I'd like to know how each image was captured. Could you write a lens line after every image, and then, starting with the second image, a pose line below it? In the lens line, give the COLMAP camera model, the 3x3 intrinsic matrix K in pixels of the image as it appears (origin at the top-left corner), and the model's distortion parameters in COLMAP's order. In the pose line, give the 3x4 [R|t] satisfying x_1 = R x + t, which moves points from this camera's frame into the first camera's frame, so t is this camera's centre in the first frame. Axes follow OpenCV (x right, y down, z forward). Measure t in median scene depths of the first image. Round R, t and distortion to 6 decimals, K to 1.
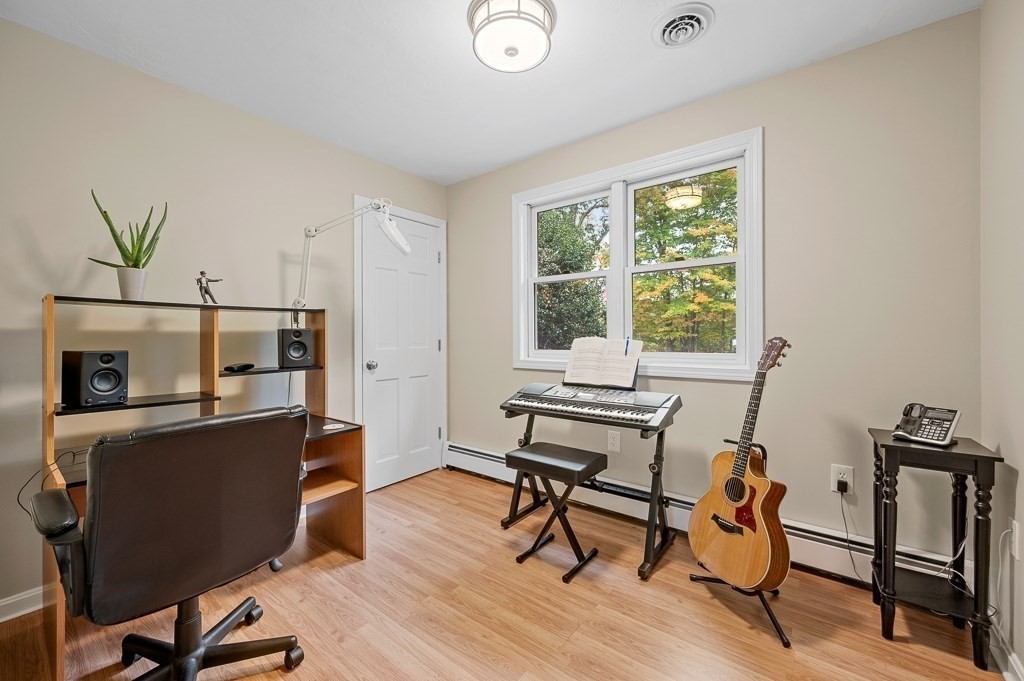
lens RADIAL K [[408.8, 0, 510.9], [0, 408.8, 334.2], [0, 0, 1]] dist [0.013443, 0.000293]
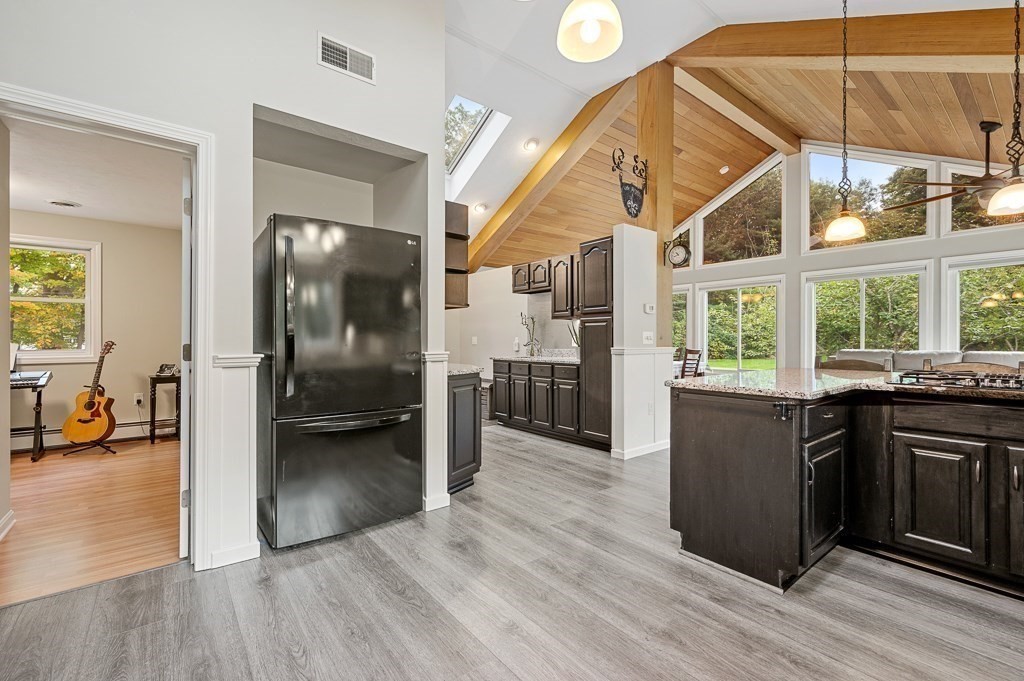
lens RADIAL K [[438.7, 0, 513.6], [0, 438.7, 339.3], [0, 0, 1]] dist [-0.004195, 0.001787]
pose [[0.227813, 0.000727, 0.973705, -1.319191], [-0.002189, 0.999998, -0.000234, -0.005429], [-0.973703, -0.002079, 0.227814, -1.898485]]
